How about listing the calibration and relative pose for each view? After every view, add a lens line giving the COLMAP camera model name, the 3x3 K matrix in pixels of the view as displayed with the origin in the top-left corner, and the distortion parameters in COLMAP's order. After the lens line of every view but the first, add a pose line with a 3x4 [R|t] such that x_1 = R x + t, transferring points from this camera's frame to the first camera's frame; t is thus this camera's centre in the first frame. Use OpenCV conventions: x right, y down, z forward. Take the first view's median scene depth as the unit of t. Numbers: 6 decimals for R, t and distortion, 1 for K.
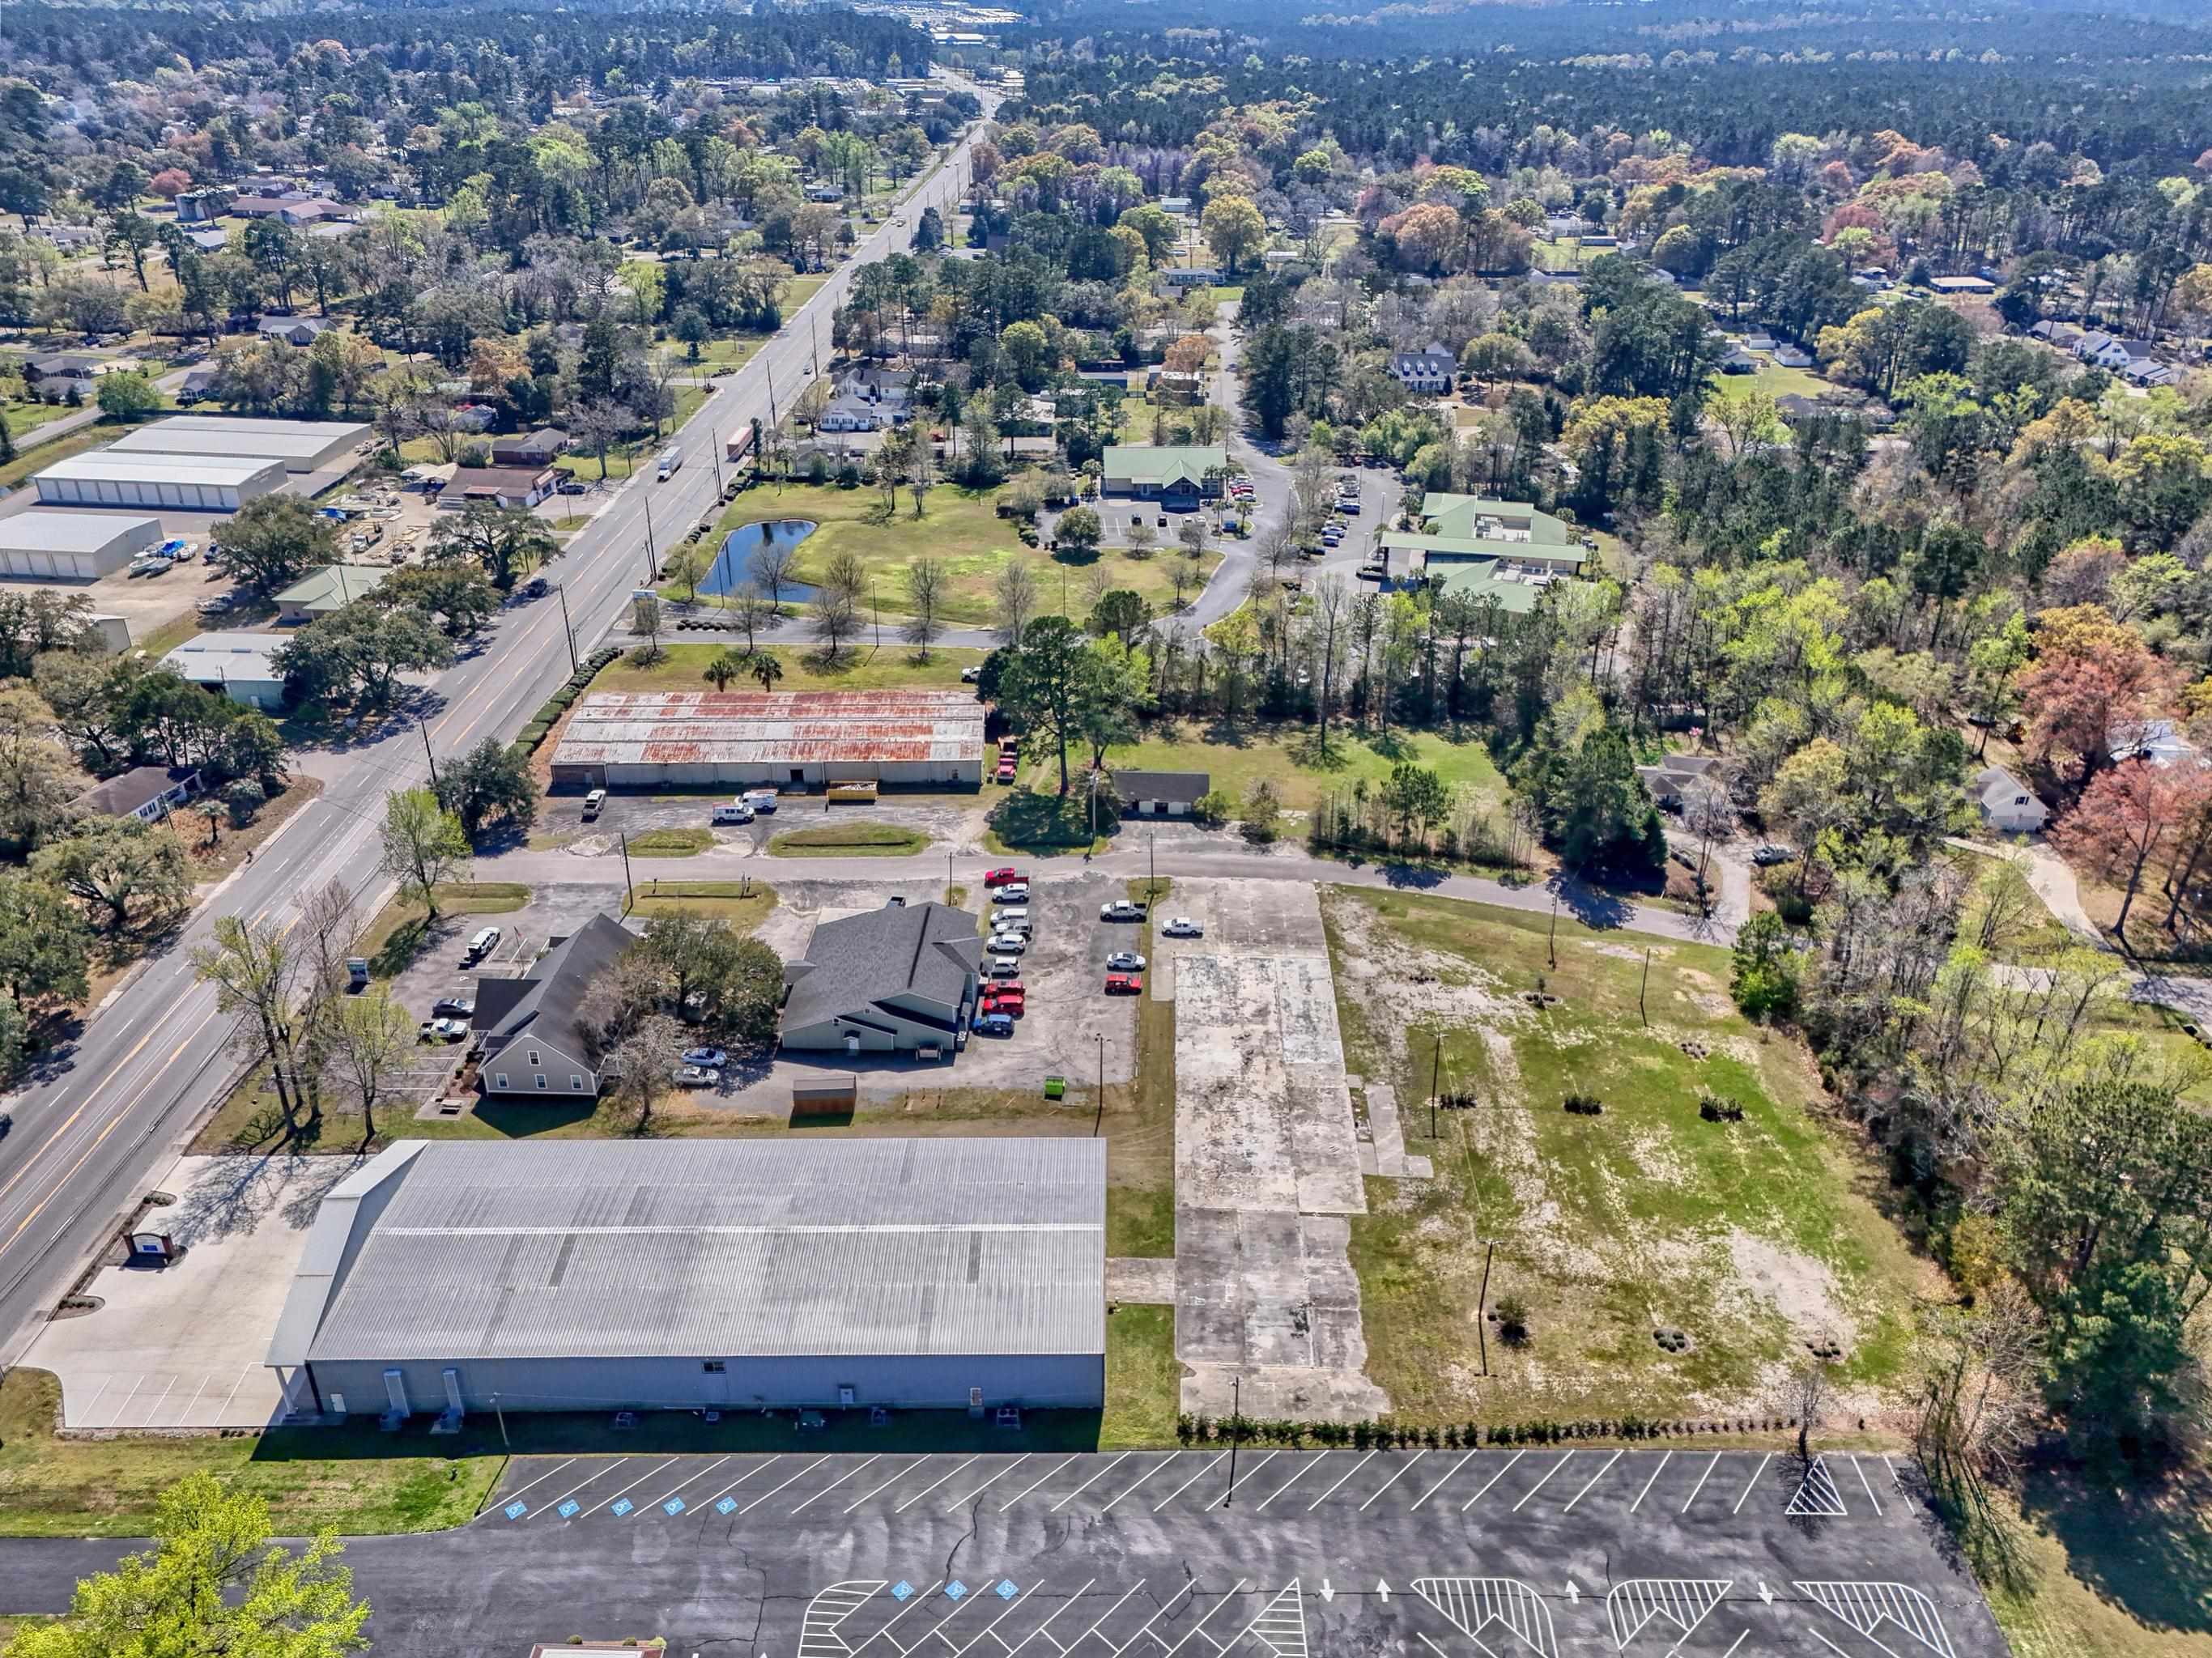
lens RADIAL K [[1639.4, 0, 1122.3], [0, 1639.4, 825.1], [0, 0, 1]] dist [0.094249, -0.092471]
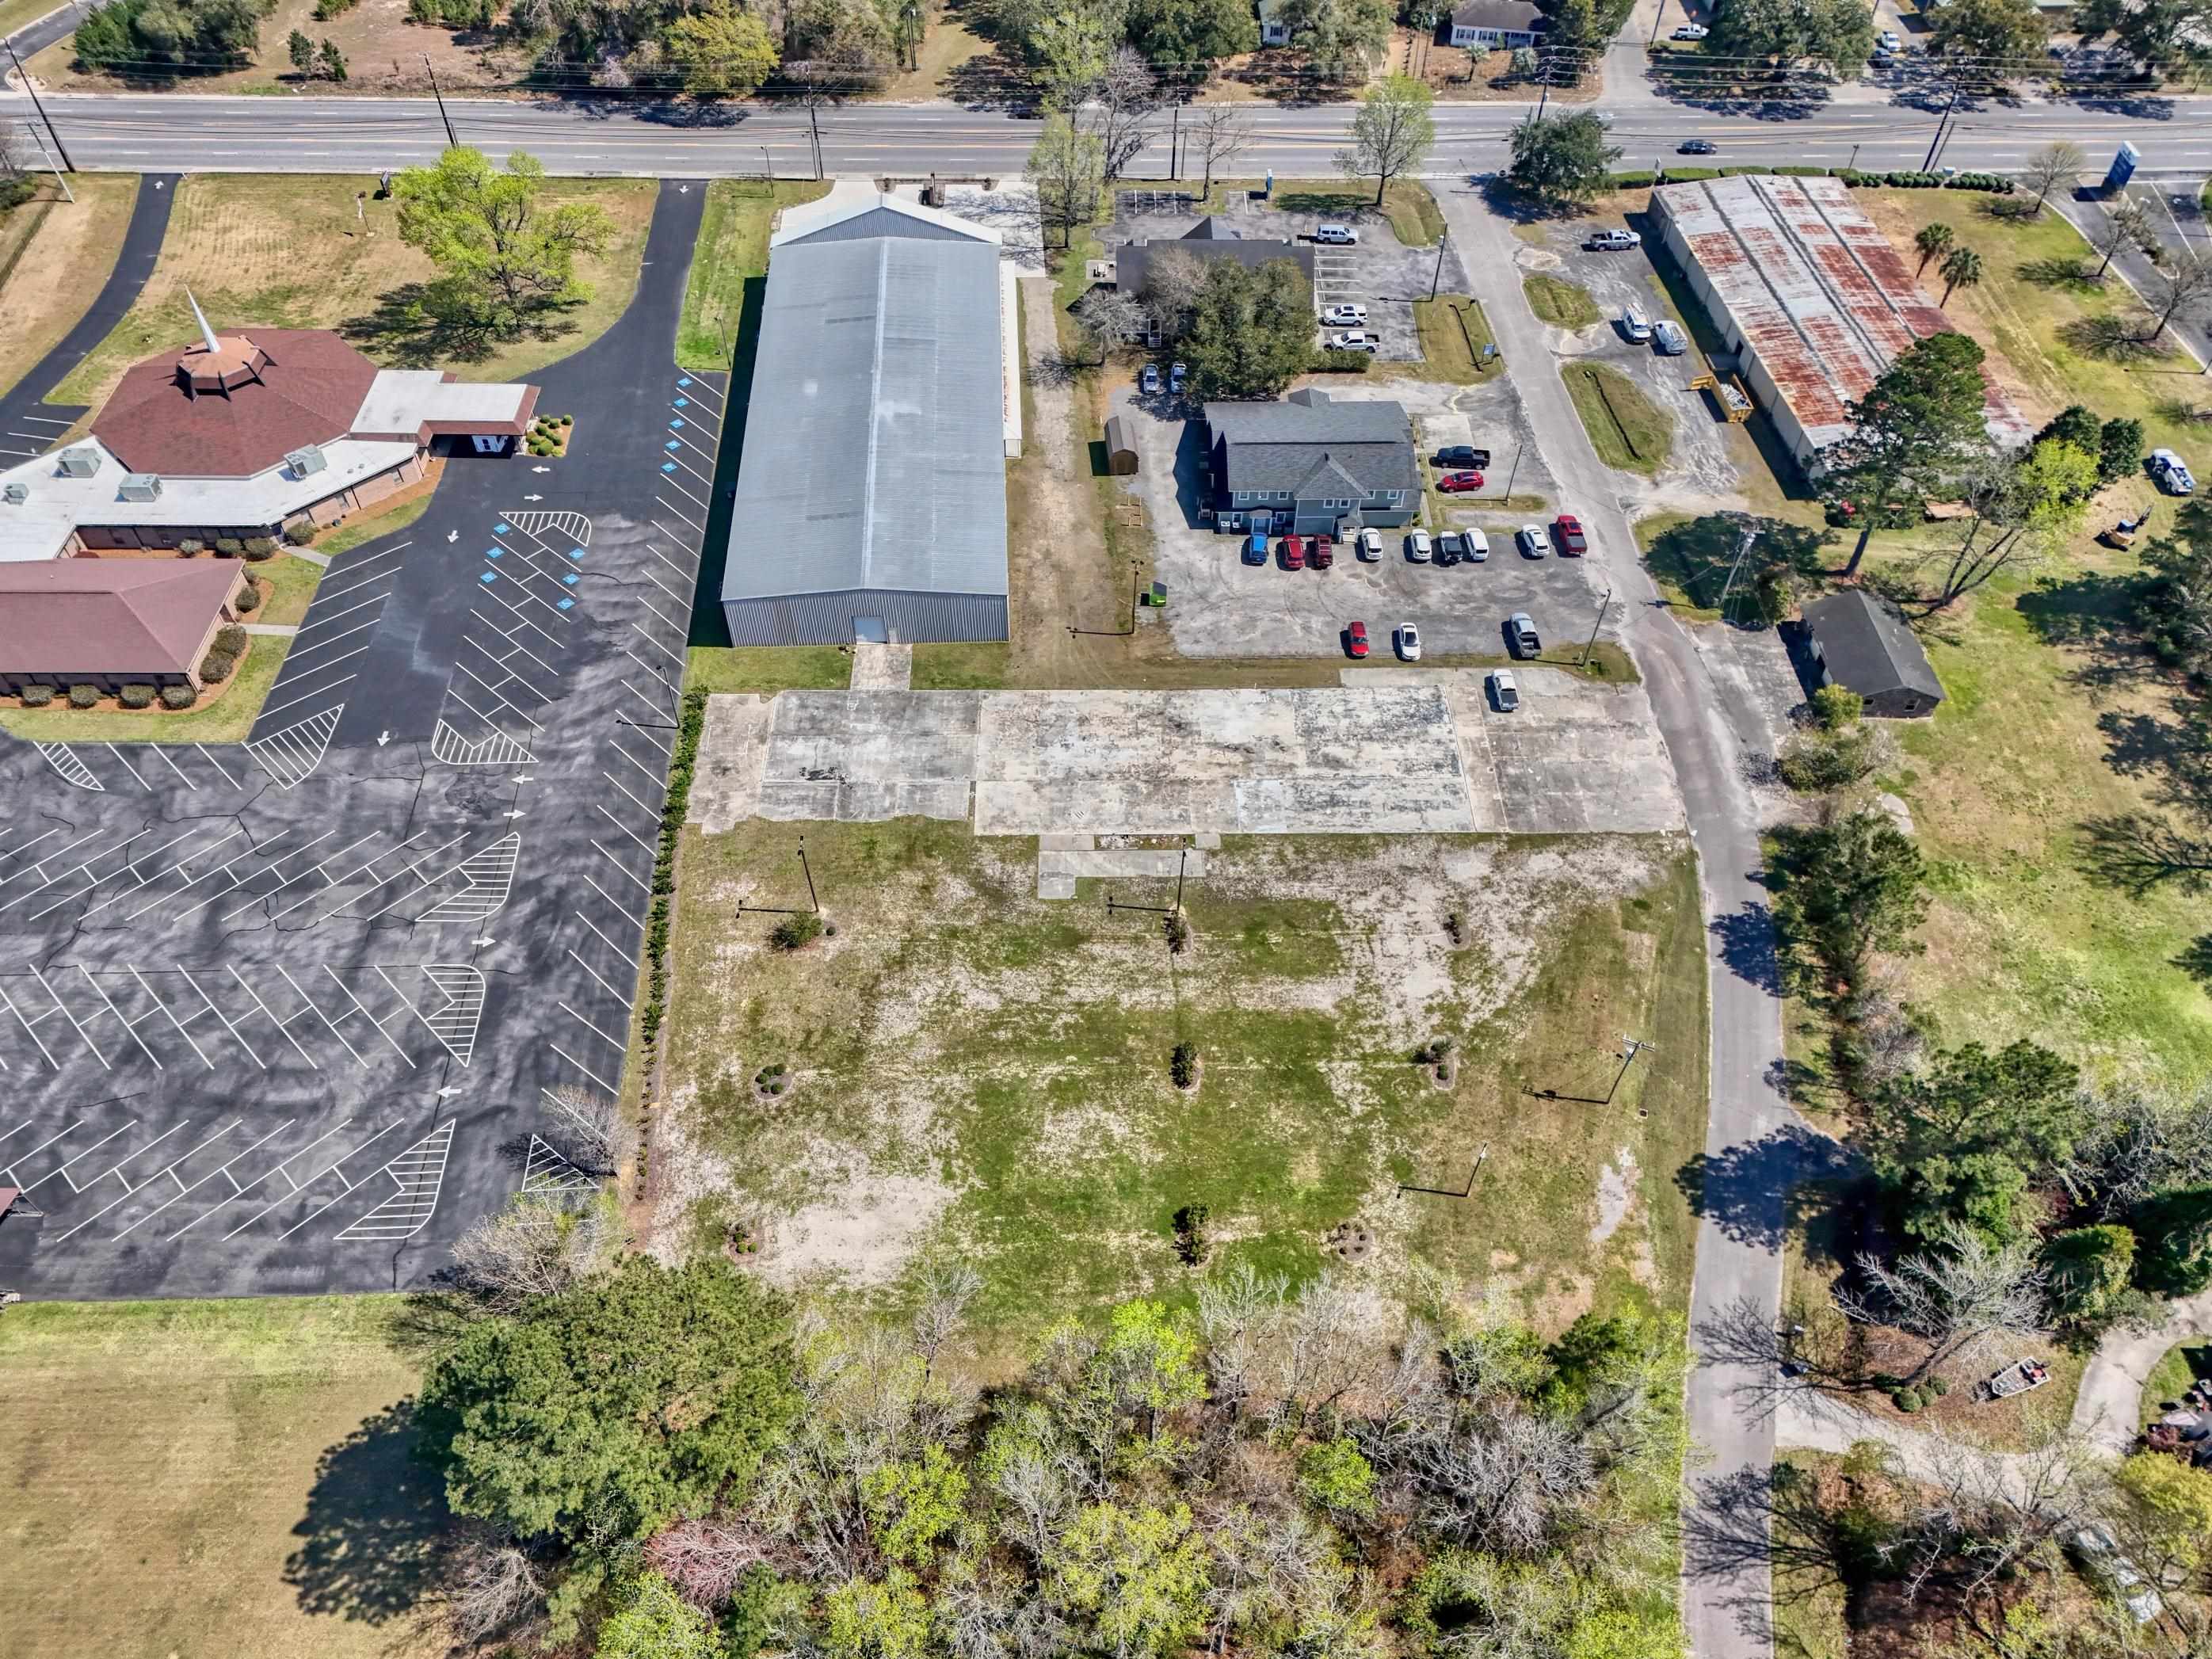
lens RADIAL K [[1639.5, 0, 1122.3], [0, 1639.5, 825.6], [0, 0, 1]] dist [0.094249, -0.092471]
pose [[0.047658, 0.737976, -0.673142, 0.563928], [-0.484952, 0.606249, 0.630305, -0.283304], [0.873241, 0.296403, 0.386775, 0.531651]]
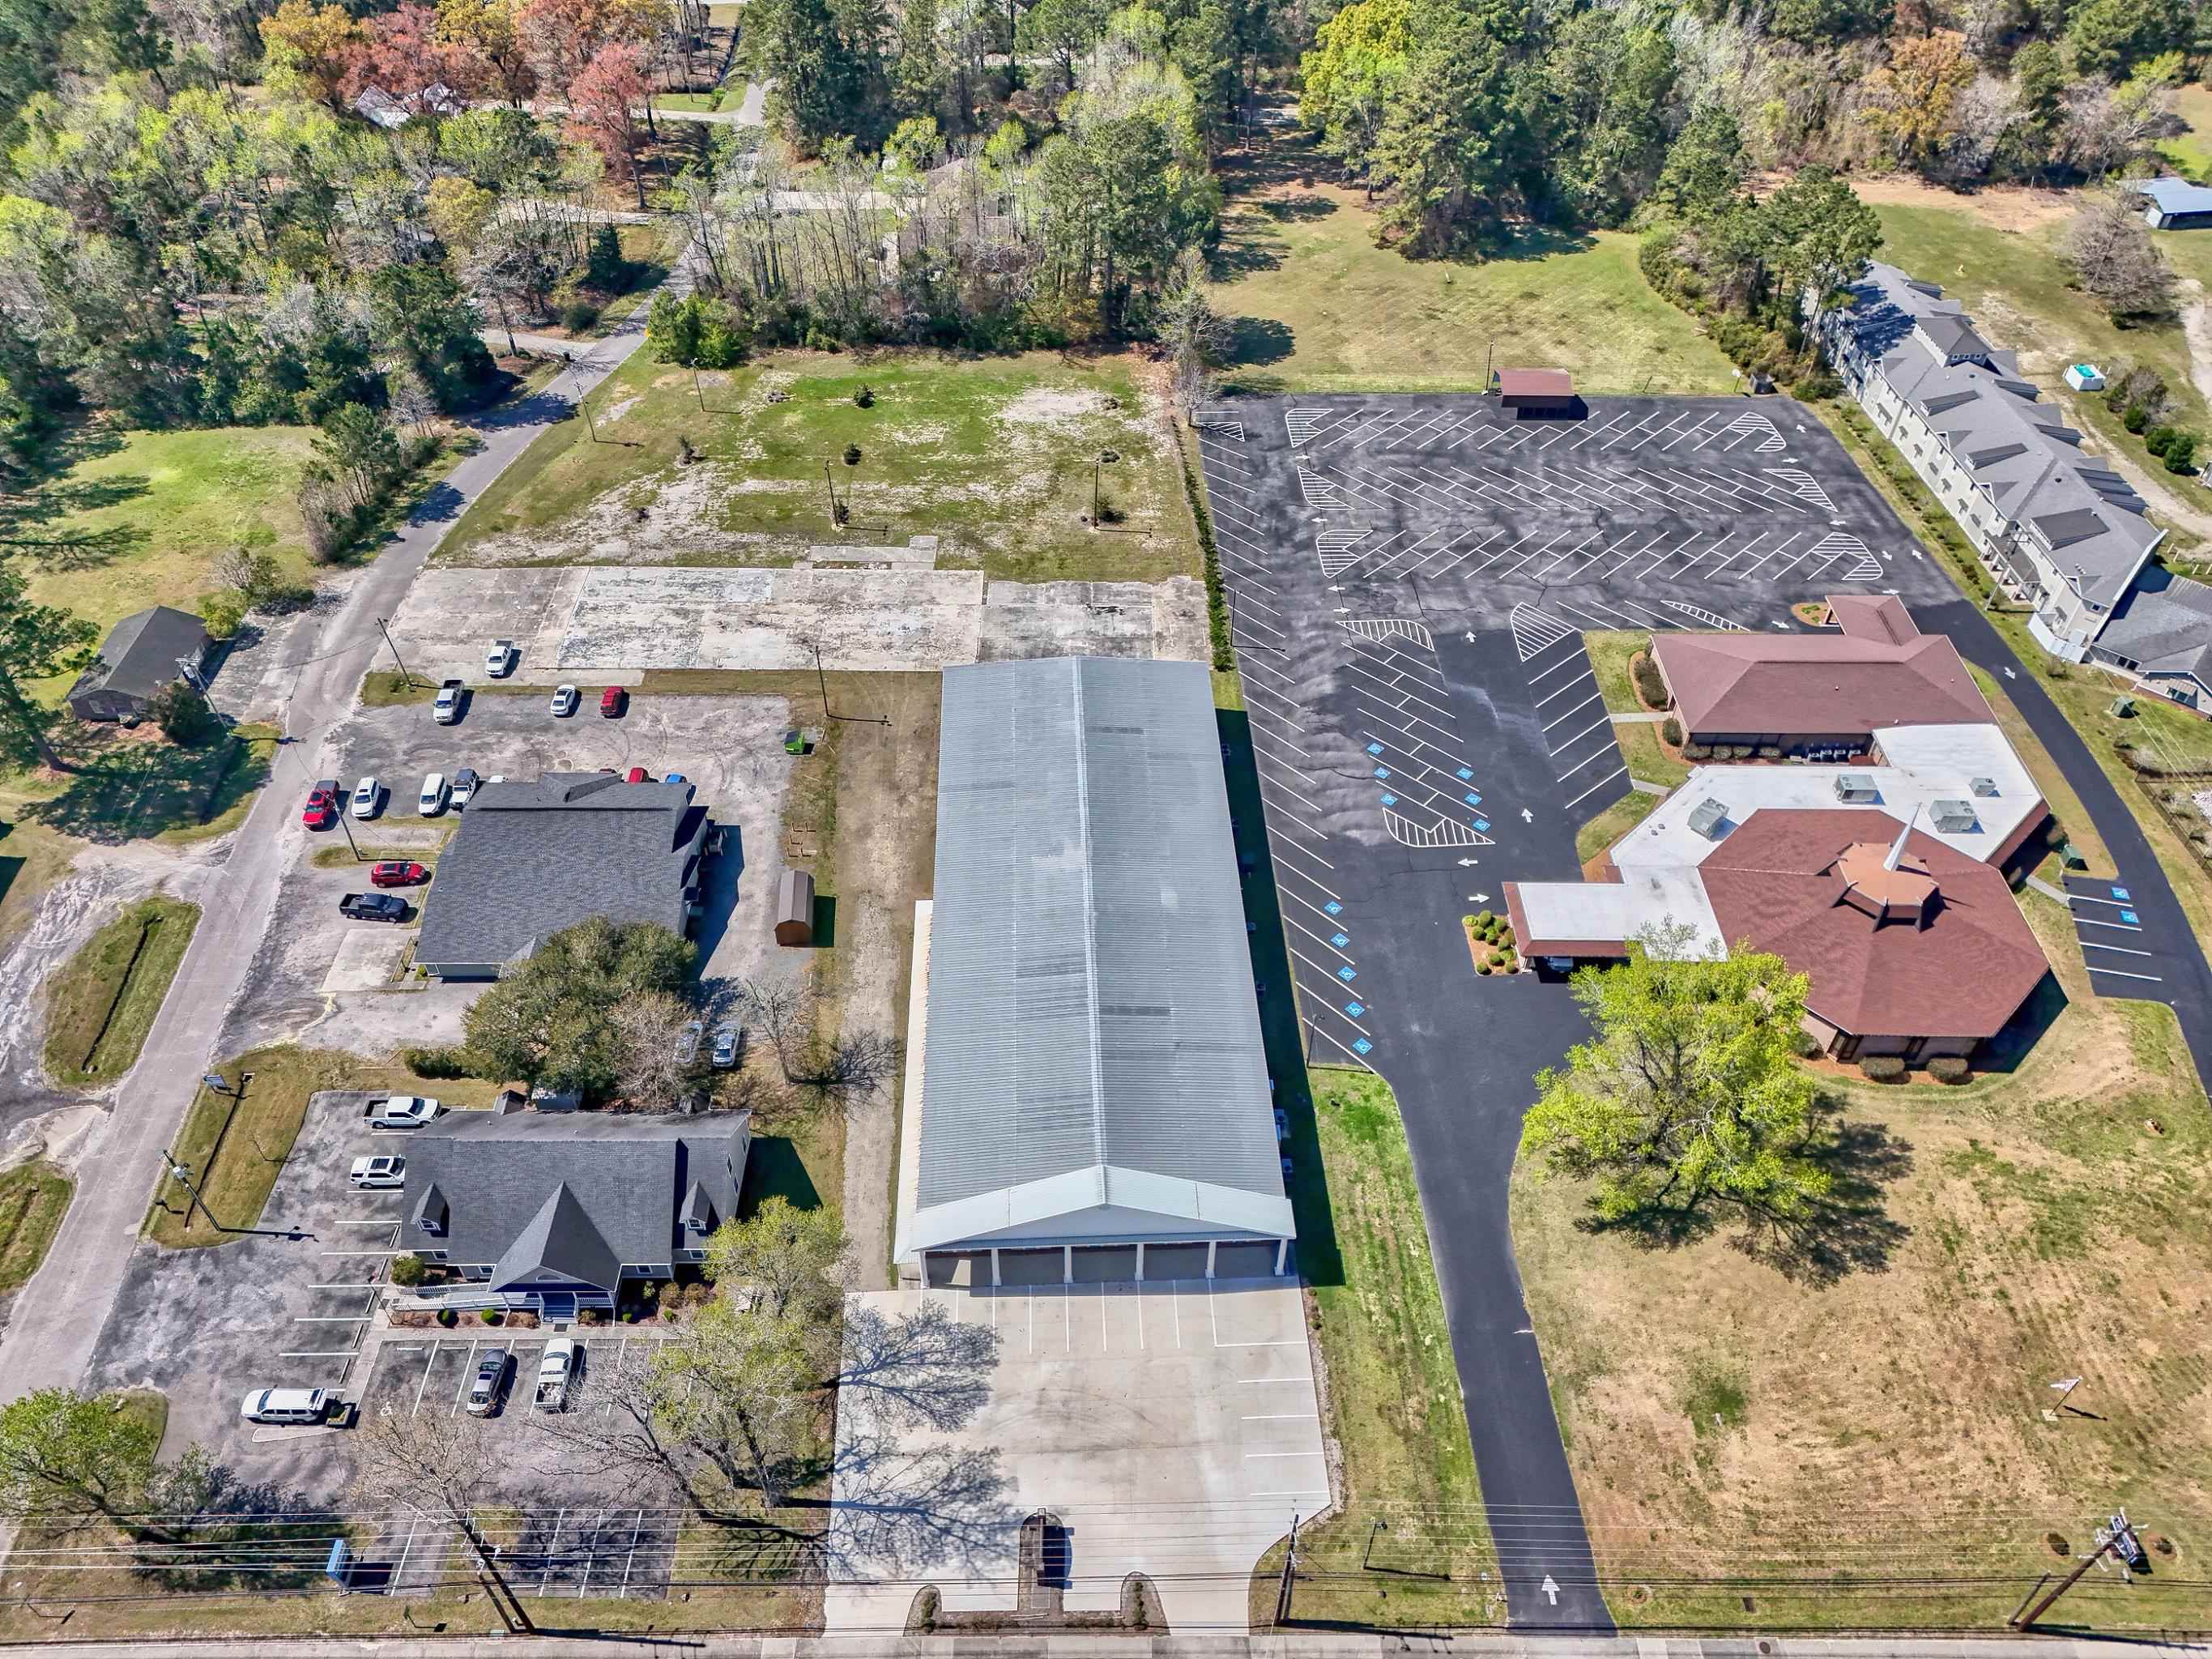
lens RADIAL K [[1639.6, 0, 1122.3], [0, 1639.6, 825.6], [0, 0, 1]] dist [0.094249, -0.092471]
pose [[-0.037319, -0.701095, 0.712091, -0.616260], [0.467640, 0.617494, 0.632467, -0.263972], [-0.883131, 0.356605, 0.304816, 0.454952]]
